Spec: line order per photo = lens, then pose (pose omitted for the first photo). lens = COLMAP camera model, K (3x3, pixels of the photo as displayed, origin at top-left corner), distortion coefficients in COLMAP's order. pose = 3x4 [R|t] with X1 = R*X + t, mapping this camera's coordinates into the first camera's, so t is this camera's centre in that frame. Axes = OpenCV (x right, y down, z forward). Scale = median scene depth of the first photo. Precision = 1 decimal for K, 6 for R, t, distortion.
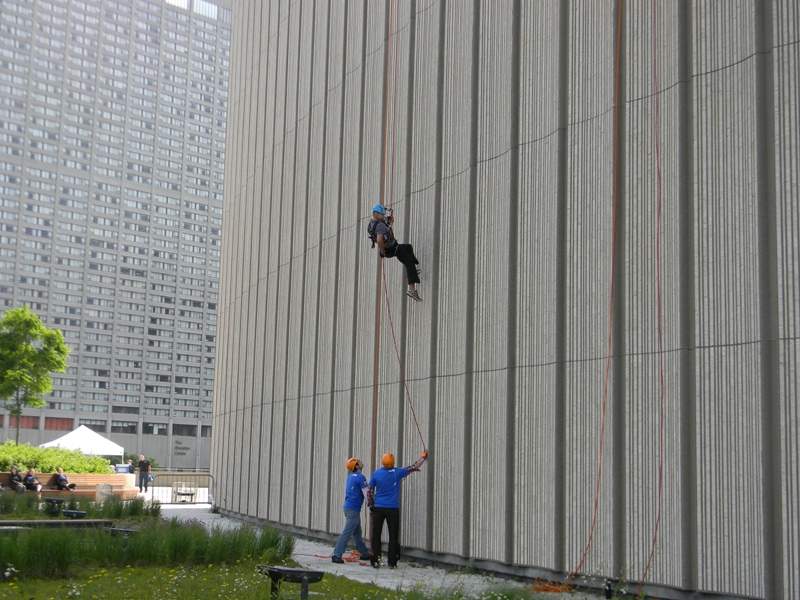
lens RADIAL K [[1403.6, 0, 399.4], [0, 1403.6, 286.9], [0, 0, 1]] dist [-0.024756, 0.030507]
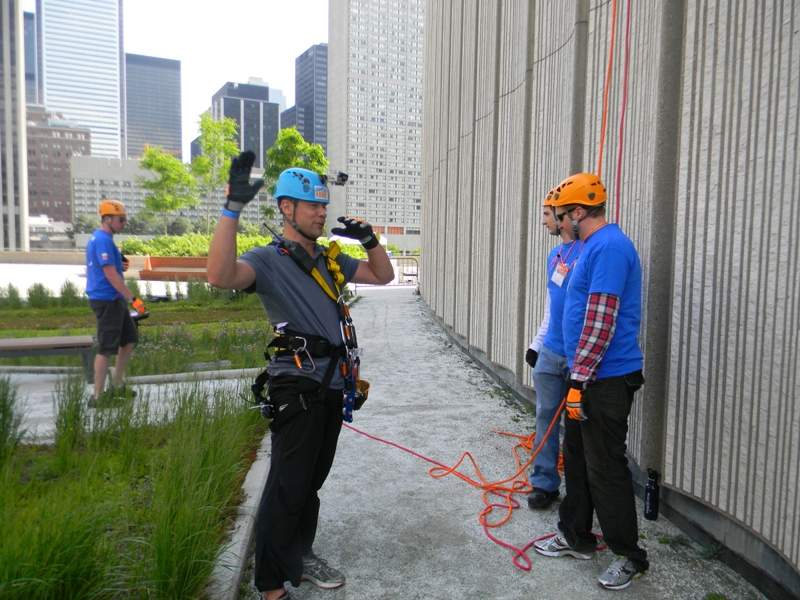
lens RADIAL K [[655.9, 0, 387.1], [0, 655.9, 303.7], [0, 0, 1]] dist [0.004359, -0.007943]
pose [[0.954169, 0.010941, -0.299070, -0.003091], [0.049391, 0.979871, 0.193426, 0.027089], [0.295166, -0.199332, 0.934422, 0.200298]]
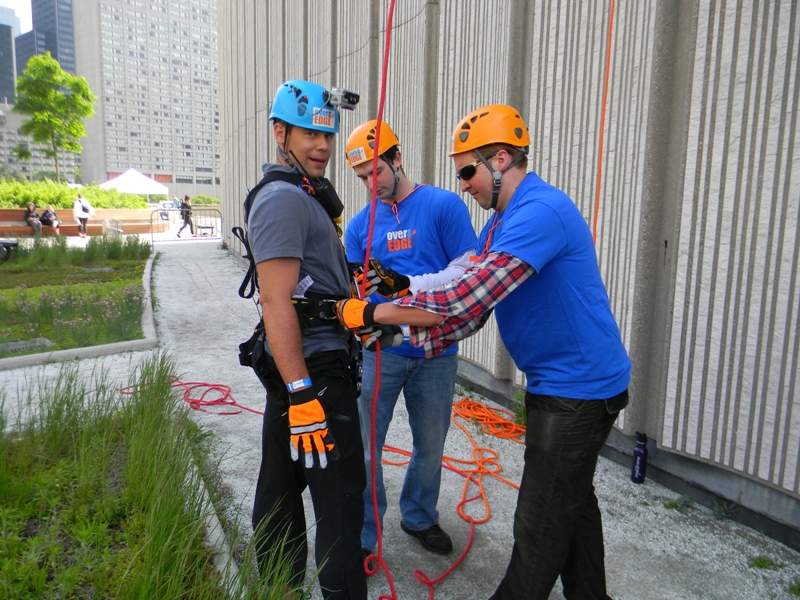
lens RADIAL K [[655.9, 0, 387.1], [0, 655.9, 303.7], [0, 0, 1]] dist [0.004359, -0.007943]
pose [[0.998987, -0.015227, 0.042337, -0.014479], [0.002982, 0.961326, 0.275398, 0.027371], [-0.044893, -0.274993, 0.960397, 0.205151]]
